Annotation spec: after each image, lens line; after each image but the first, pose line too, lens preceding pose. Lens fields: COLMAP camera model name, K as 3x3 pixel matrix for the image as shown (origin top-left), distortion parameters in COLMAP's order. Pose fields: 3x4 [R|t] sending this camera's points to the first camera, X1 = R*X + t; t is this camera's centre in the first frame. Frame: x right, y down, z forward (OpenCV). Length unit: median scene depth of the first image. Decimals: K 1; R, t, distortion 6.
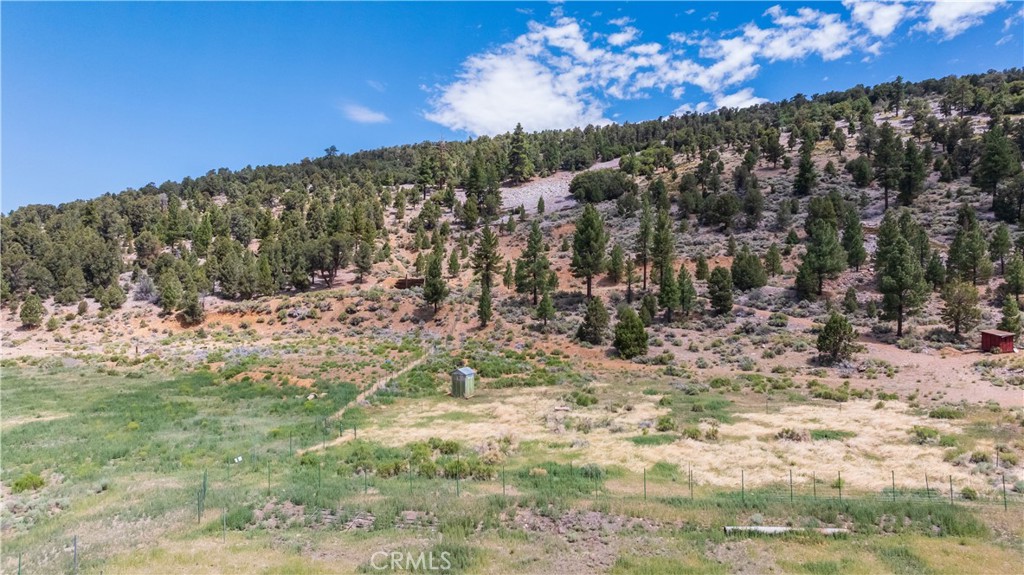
lens RADIAL K [[718.2, 0, 516.3], [0, 718.2, 286.2], [0, 0, 1]] dist [0.000694, 0.007975]
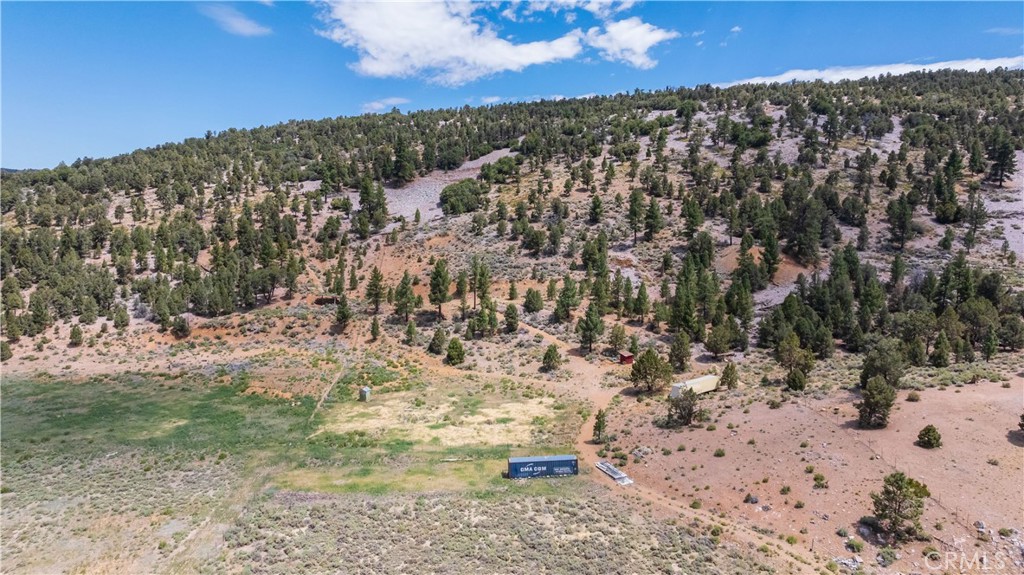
lens RADIAL K [[718.2, 0, 516.3], [0, 718.2, 286.2], [0, 0, 1]] dist [0.000694, 0.007975]
pose [[0.989360, -0.017477, 0.144434, 0.036813], [0.001301, 0.993781, 0.111343, -0.224619], [-0.145482, -0.109970, 0.983230, -0.604690]]
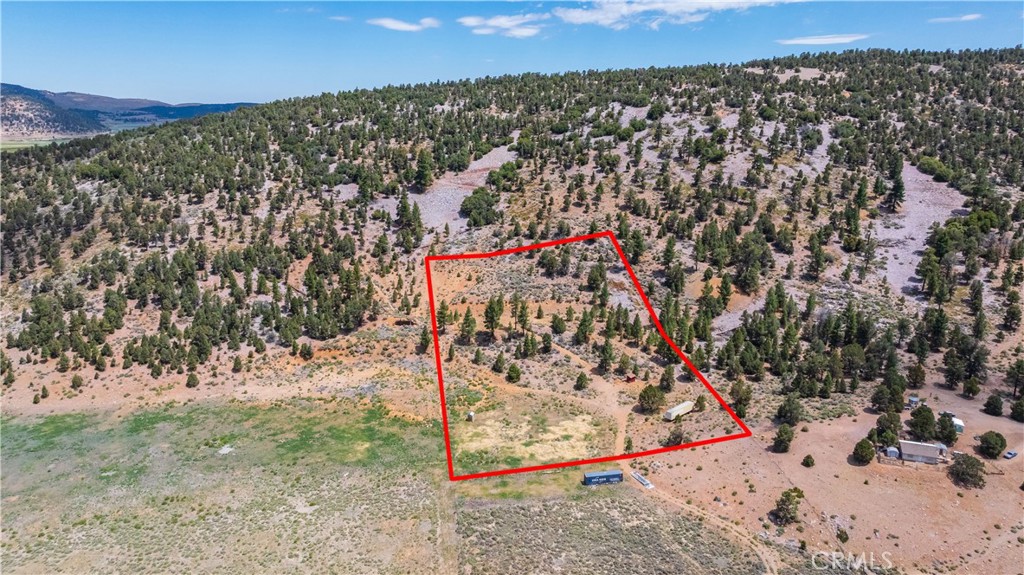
lens RADIAL K [[718.2, 0, 516.3], [0, 718.2, 286.2], [0, 0, 1]] dist [0.000694, 0.007975]
pose [[0.976182, -0.056418, 0.209490, -0.281092], [0.002580, 0.968548, 0.248815, -0.679172], [-0.216939, -0.242348, 0.945624, -1.092131]]
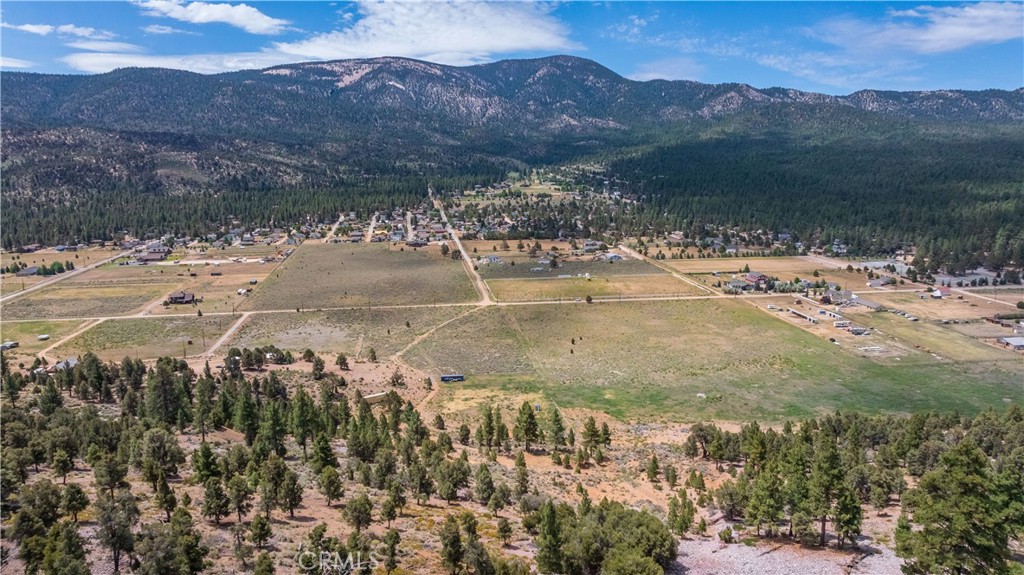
lens RADIAL K [[718.2, 0, 516.3], [0, 718.2, 286.2], [0, 0, 1]] dist [0.000694, 0.007975]
pose [[-0.974847, 0.050150, -0.217158, 0.492716], [0.008484, 0.981999, 0.188695, -0.723659], [0.222712, 0.182106, -0.957725, 2.580409]]
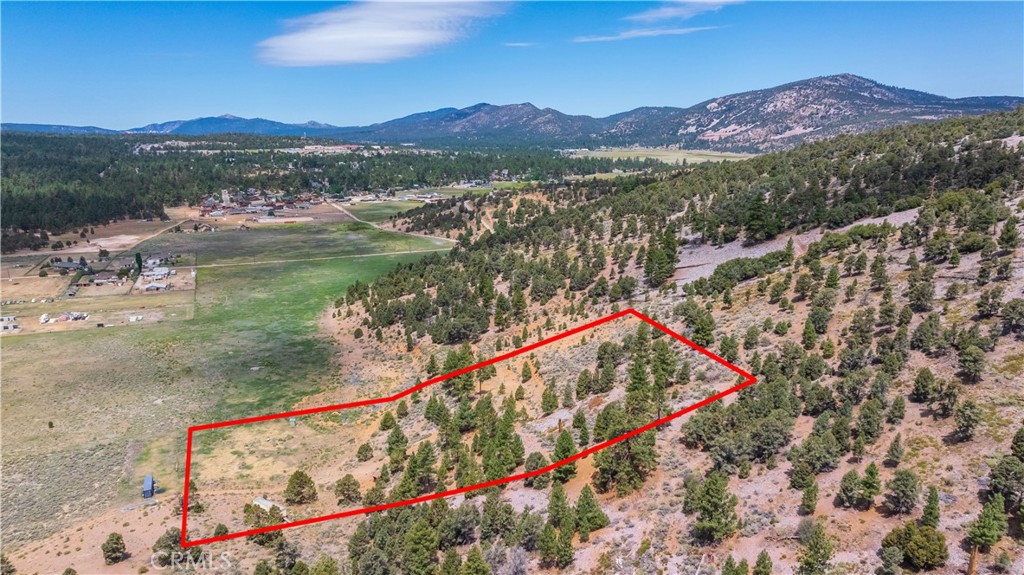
lens RADIAL K [[718.2, 0, 516.3], [0, 718.2, 286.2], [0, 0, 1]] dist [0.000694, 0.007975]
pose [[0.457365, 0.191148, -0.868493, 1.851878], [0.004222, 0.976148, 0.217066, -0.708264], [0.889269, -0.102945, 0.445649, 0.223118]]
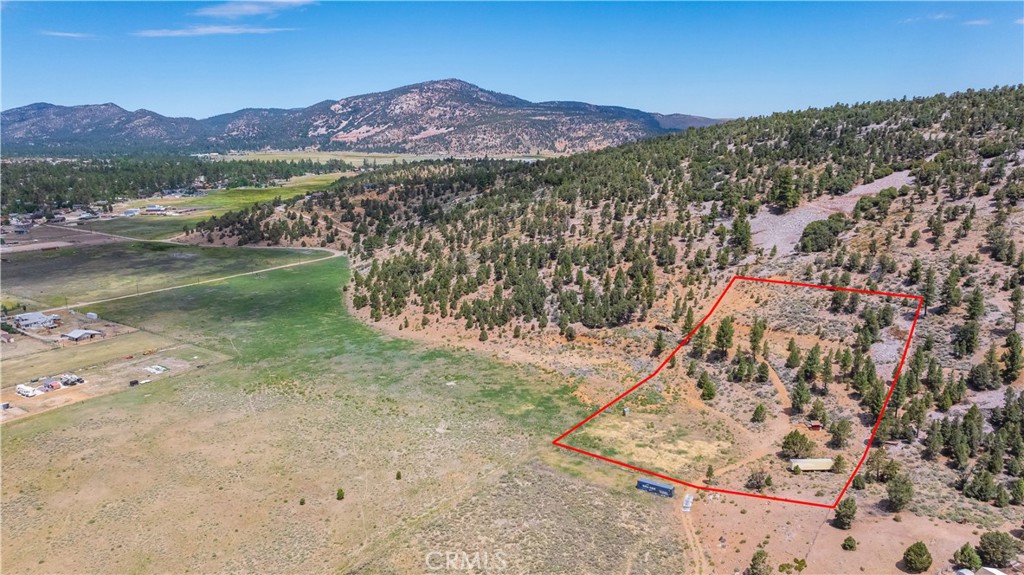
lens RADIAL K [[729.1, 0, 512.0], [0, 729.1, 287.5], [0, 0, 1]] dist [-0.004369, 0.001198]
pose [[0.849441, 0.103718, -0.517390, 0.672988], [0.012878, 0.976127, 0.216820, -0.679071], [0.527526, -0.190839, 0.827827, -1.181260]]
